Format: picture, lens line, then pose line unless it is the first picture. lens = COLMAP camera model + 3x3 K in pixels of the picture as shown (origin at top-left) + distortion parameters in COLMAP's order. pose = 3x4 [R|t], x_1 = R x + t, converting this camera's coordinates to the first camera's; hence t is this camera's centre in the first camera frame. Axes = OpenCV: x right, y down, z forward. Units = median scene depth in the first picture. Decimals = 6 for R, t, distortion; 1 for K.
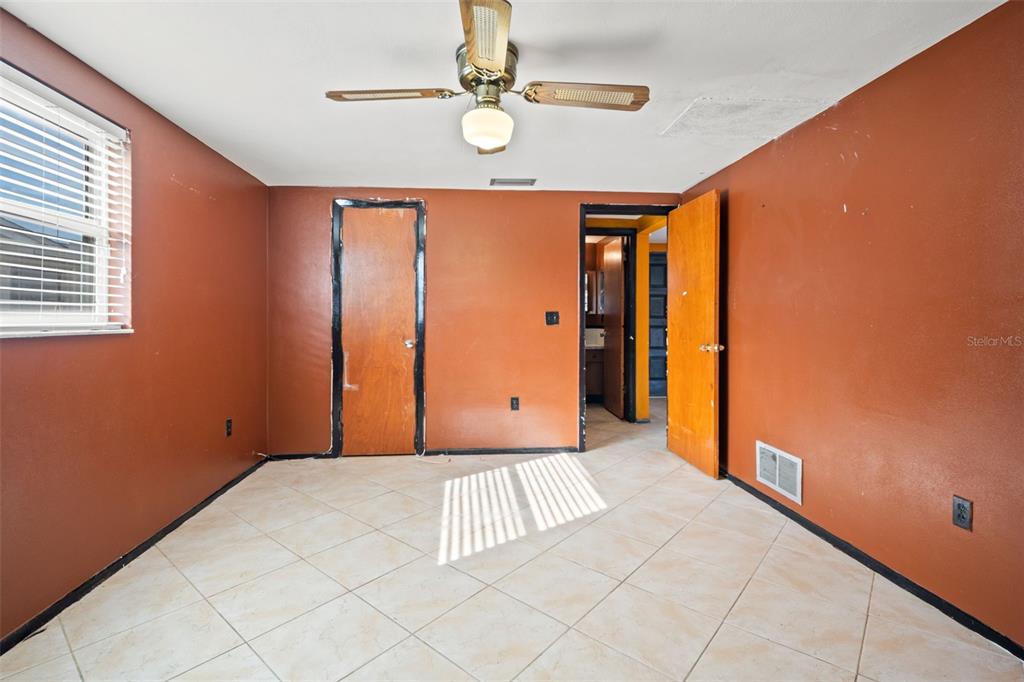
lens RADIAL K [[475.9, 0, 500.5], [0, 475.9, 336.5], [0, 0, 1]] dist [0.000652, 0.000138]
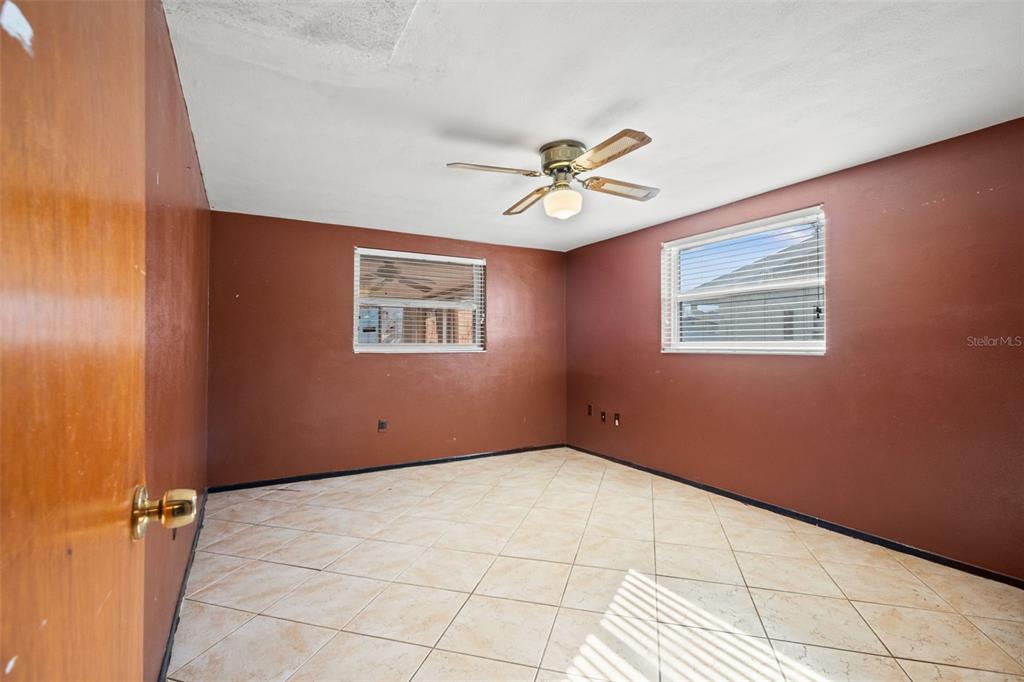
lens RADIAL K [[475.9, 0, 500.5], [0, 475.9, 336.5], [0, 0, 1]] dist [0.000652, 0.000138]
pose [[-0.914461, -0.002971, -0.404663, 0.564768], [-0.009628, 0.999850, 0.014417, -0.066816], [0.404560, 0.017080, -0.914352, 1.787921]]
